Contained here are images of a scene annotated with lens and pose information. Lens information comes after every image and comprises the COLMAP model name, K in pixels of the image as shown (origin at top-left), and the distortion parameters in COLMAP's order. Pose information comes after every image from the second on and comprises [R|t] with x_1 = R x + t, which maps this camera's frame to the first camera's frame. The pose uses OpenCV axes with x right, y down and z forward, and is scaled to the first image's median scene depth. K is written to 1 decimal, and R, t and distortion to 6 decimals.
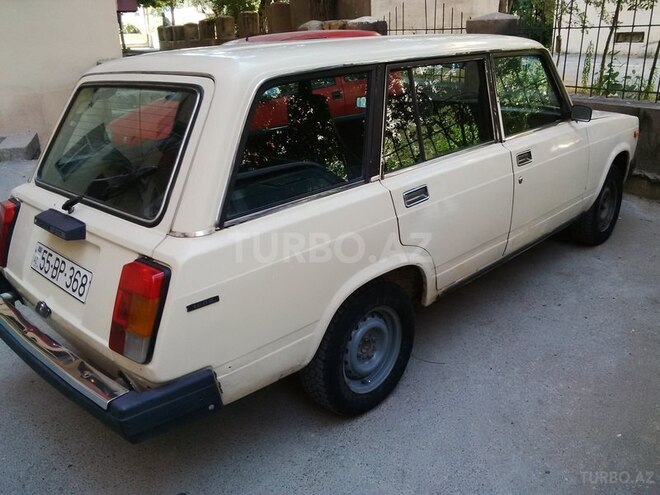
lens RADIAL K [[604.4, 0, 330.0], [0, 604.4, 247.5], [0, 0, 1]] dist [0.075560, -0.178560]
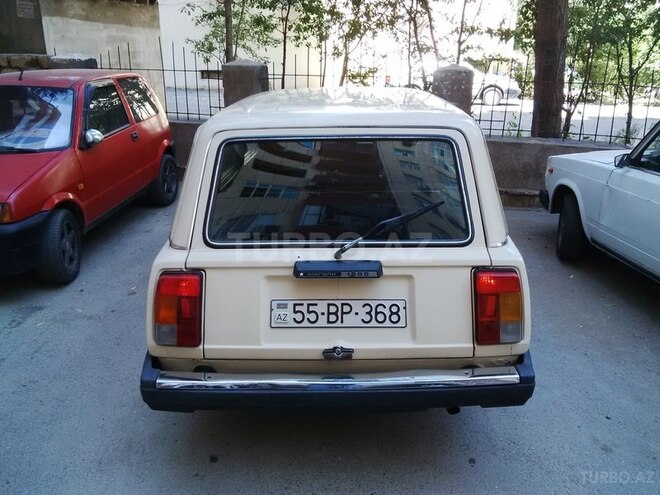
lens RADIAL K [[604.4, 0, 330.0], [0, 604.4, 247.5], [0, 0, 1]] dist [0.075560, -0.178560]
pose [[0.689453, -0.186199, 0.699989, -1.167954], [0.216616, 0.975170, 0.046043, -0.126351], [-0.691181, 0.119885, 0.712668, 0.245226]]
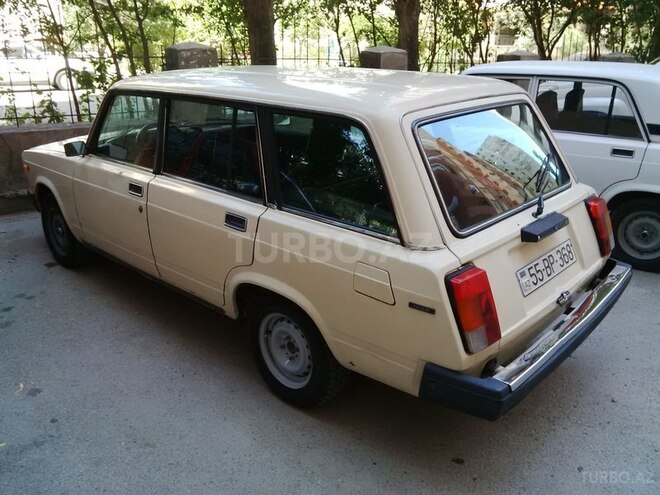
lens RADIAL K [[604.4, 0, 330.0], [0, 604.4, 247.5], [0, 0, 1]] dist [0.075560, -0.178560]
pose [[-0.066143, -0.279706, 0.957805, -1.522174], [0.366811, 0.885876, 0.284032, -0.478746], [-0.927941, 0.370120, 0.044005, 1.322491]]
